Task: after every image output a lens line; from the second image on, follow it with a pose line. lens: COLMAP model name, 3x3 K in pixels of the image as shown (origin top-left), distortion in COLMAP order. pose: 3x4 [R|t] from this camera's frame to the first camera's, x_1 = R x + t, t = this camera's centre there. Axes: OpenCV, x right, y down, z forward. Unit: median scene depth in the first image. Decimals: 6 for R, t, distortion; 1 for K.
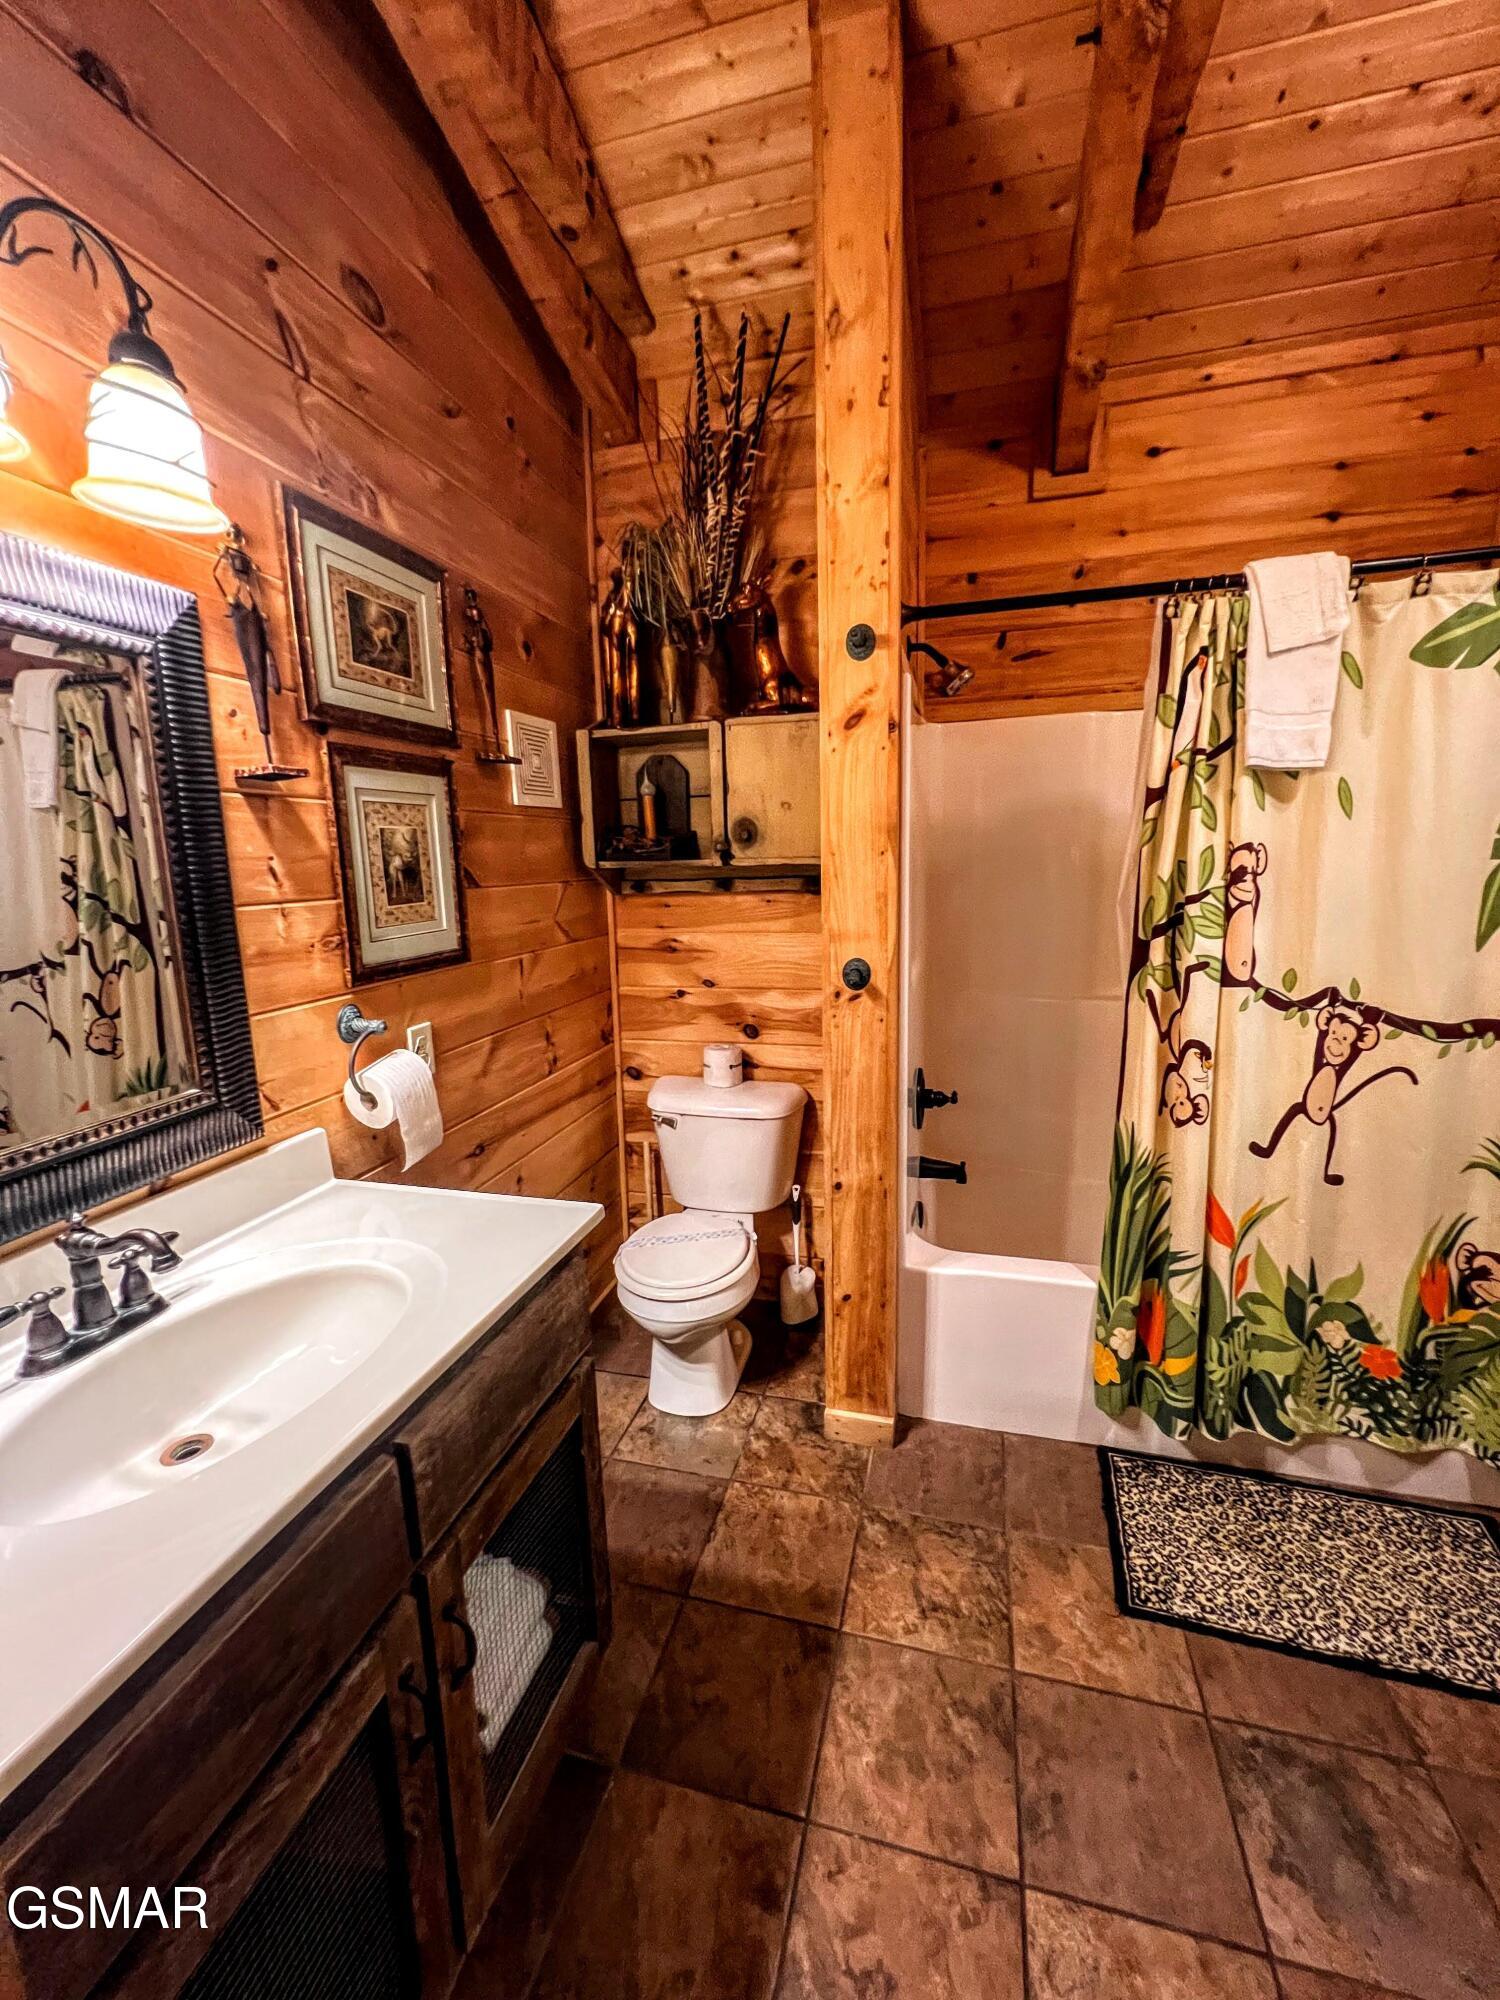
lens RADIAL K [[806.9, 0, 761.1], [0, 806.9, 985.7], [0, 0, 1]] dist [0.007454, 0.000619]
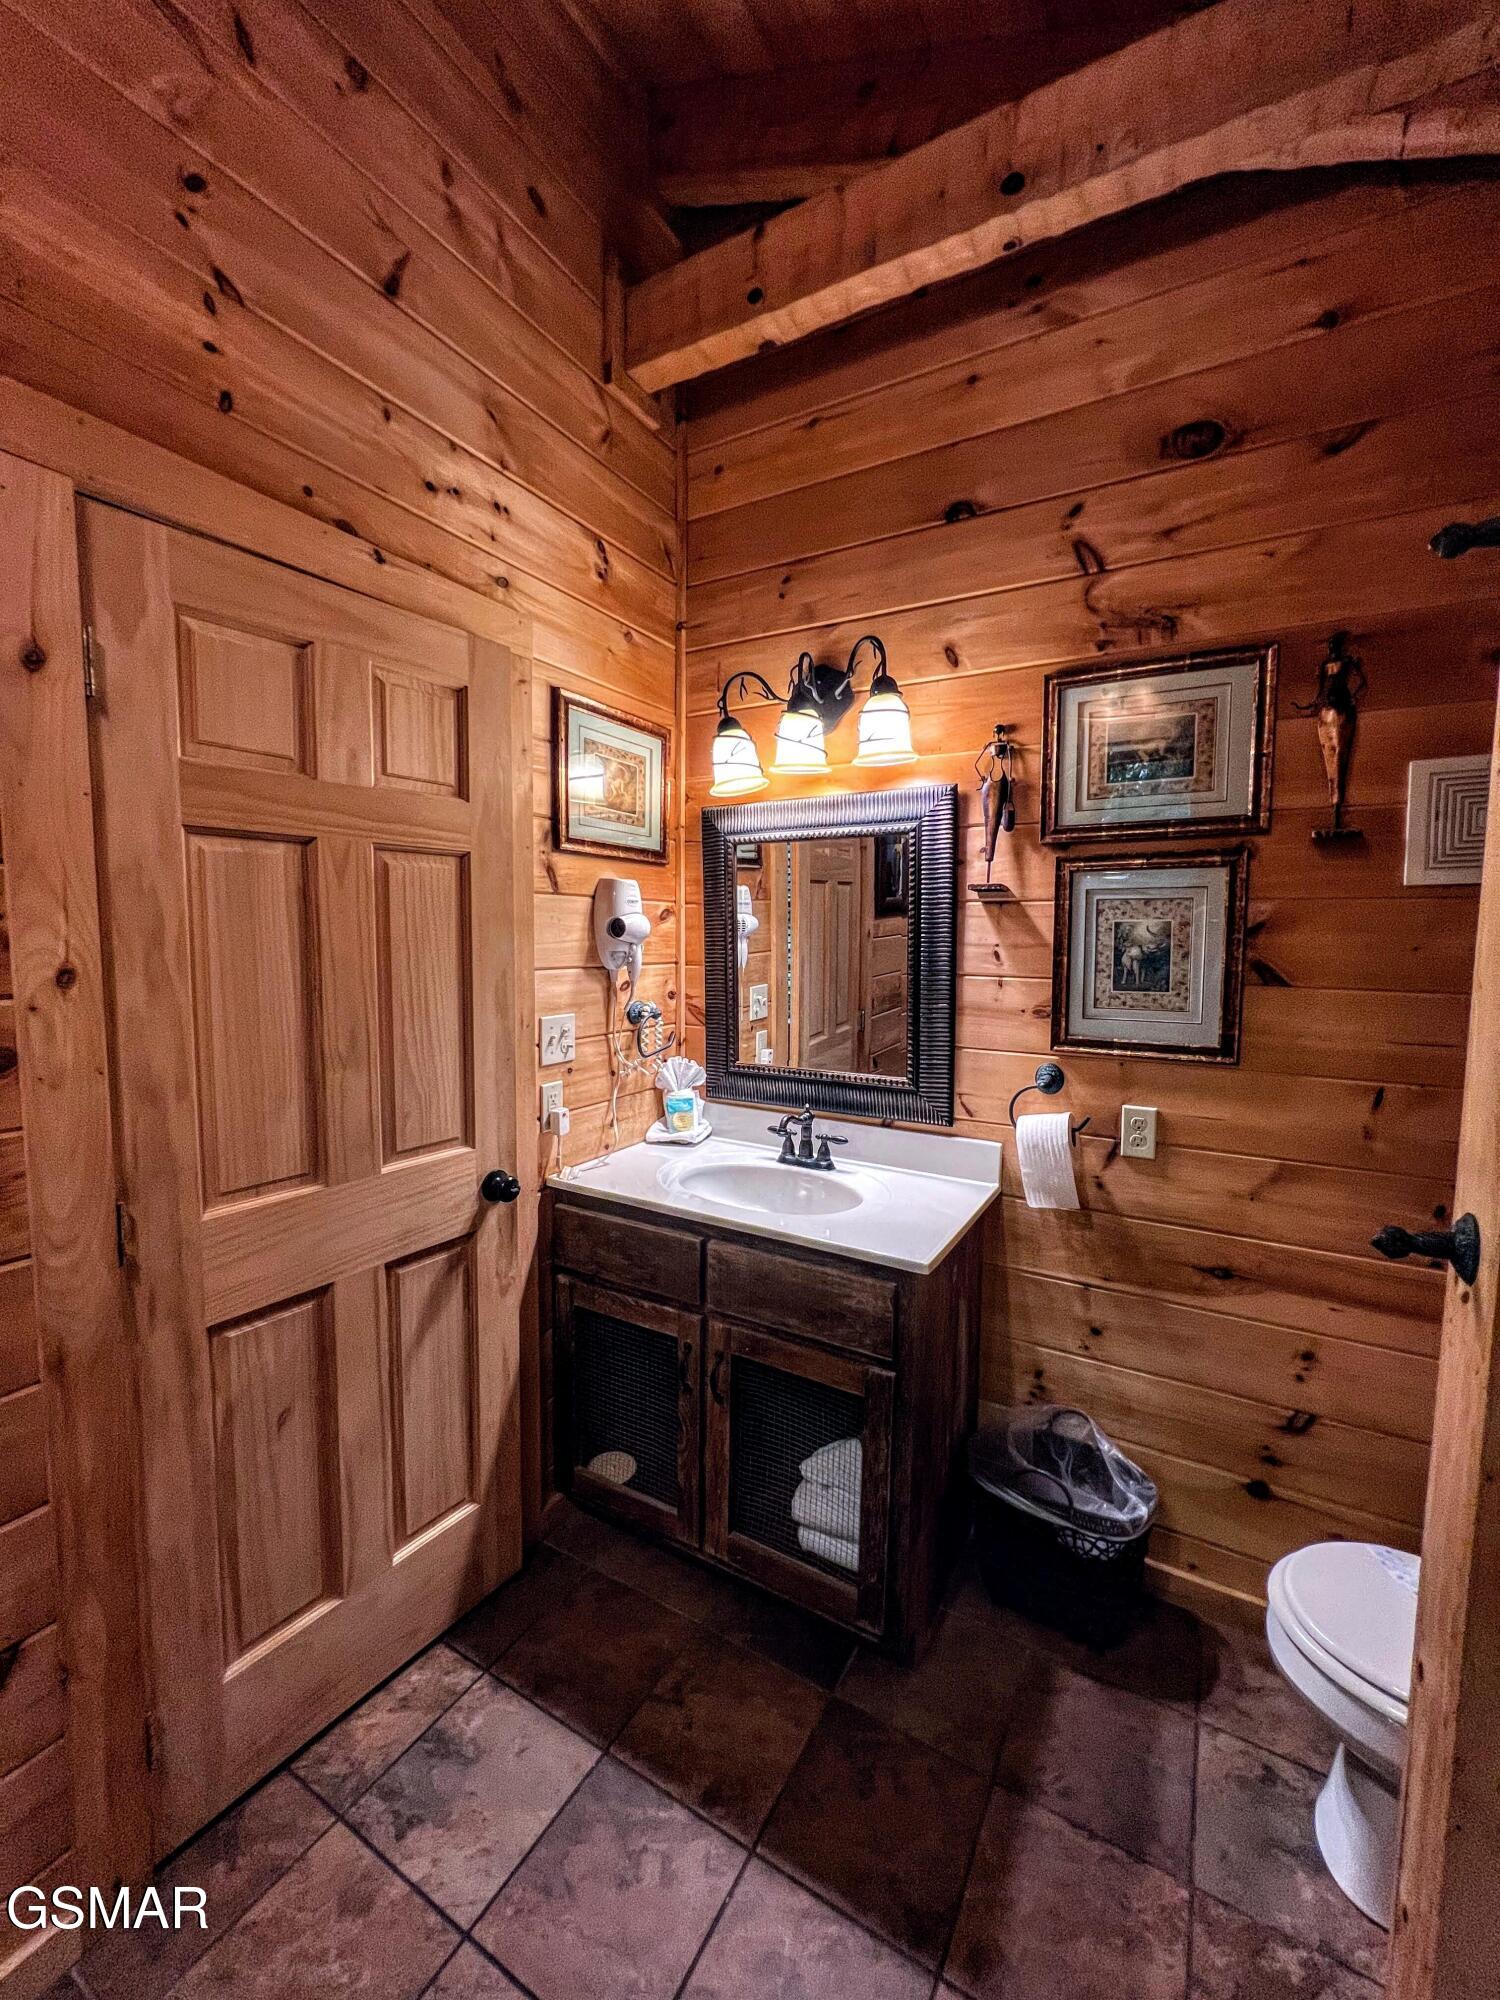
lens RADIAL K [[809.9, 0, 762.0], [0, 809.9, 993.7], [0, 0, 1]] dist [0.008501, 0.001713]
pose [[-0.254002, 0.099999, -0.962020, 0.740696], [-0.157799, 0.977030, 0.143222, -0.177981], [0.954244, 0.188185, -0.232388, 0.795802]]
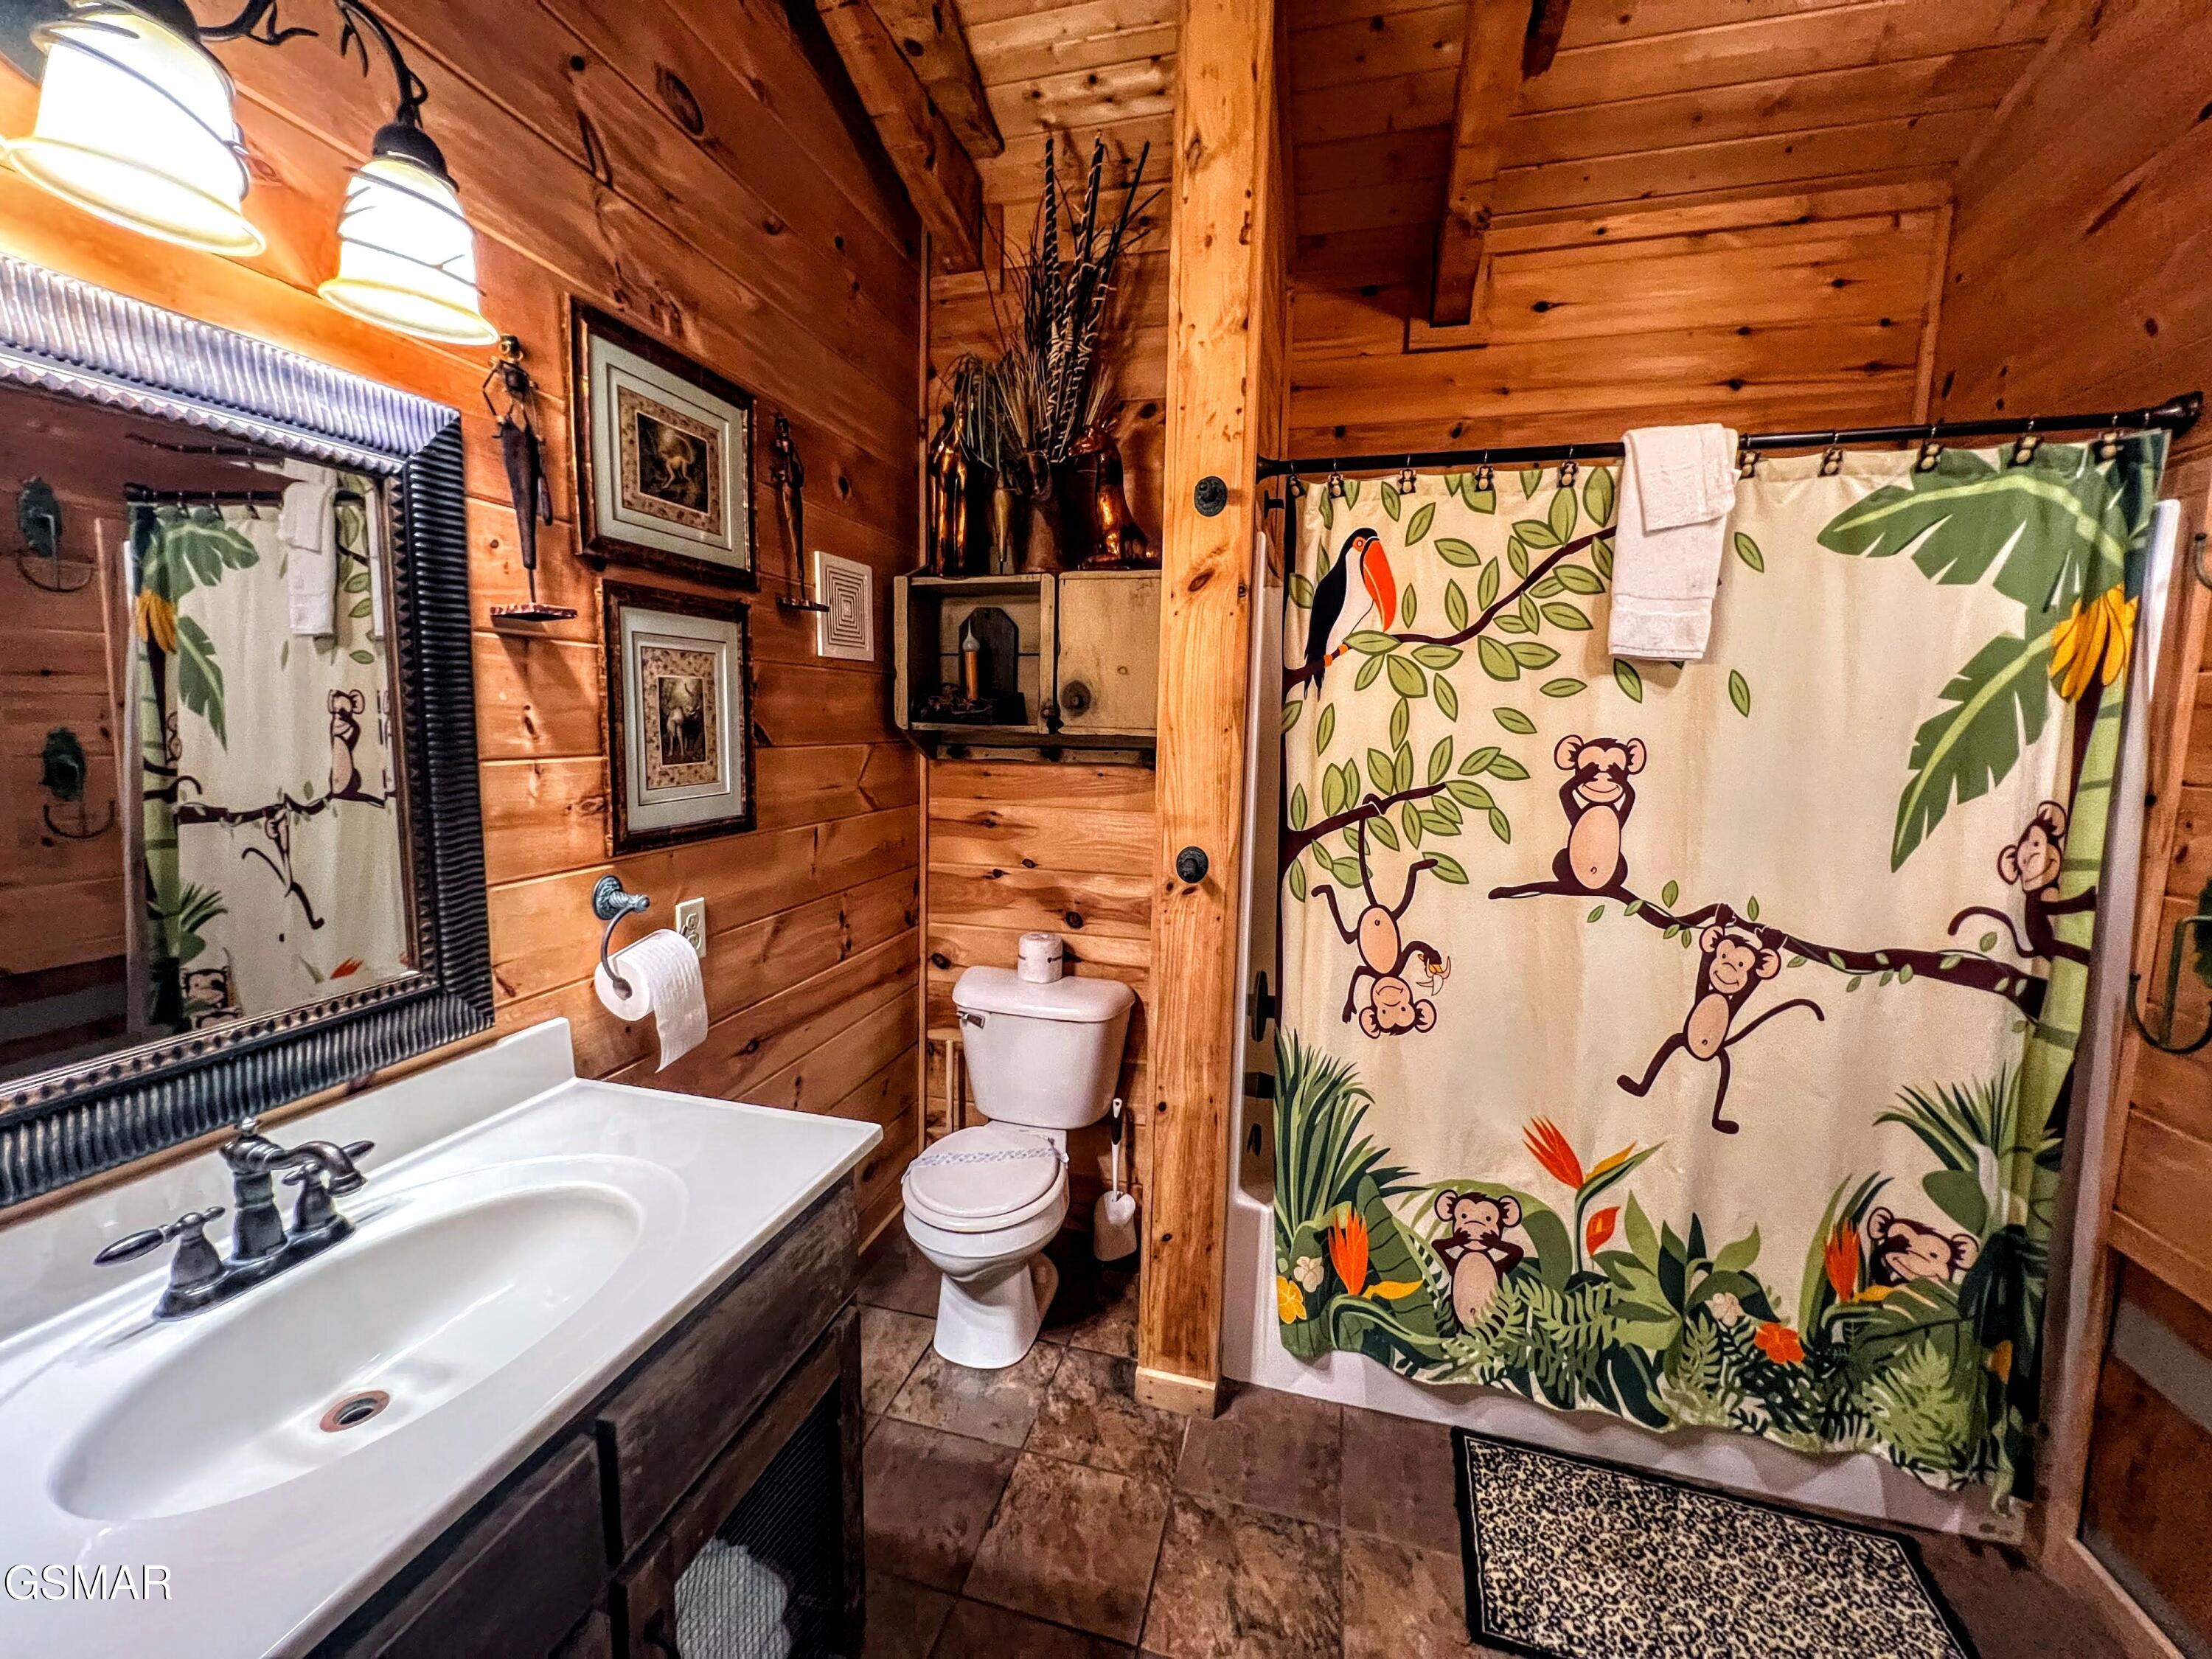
lens RADIAL K [[895.7, 0, 1105.6], [0, 895.7, 815.5], [0, 0, 1]] dist [0.008501, 0.001713]
pose [[0.998986, 0.044759, 0.004886, 0.018622], [-0.044462, 0.997780, -0.049579, -0.016577], [-0.007094, 0.049312, 0.998758, 0.021070]]
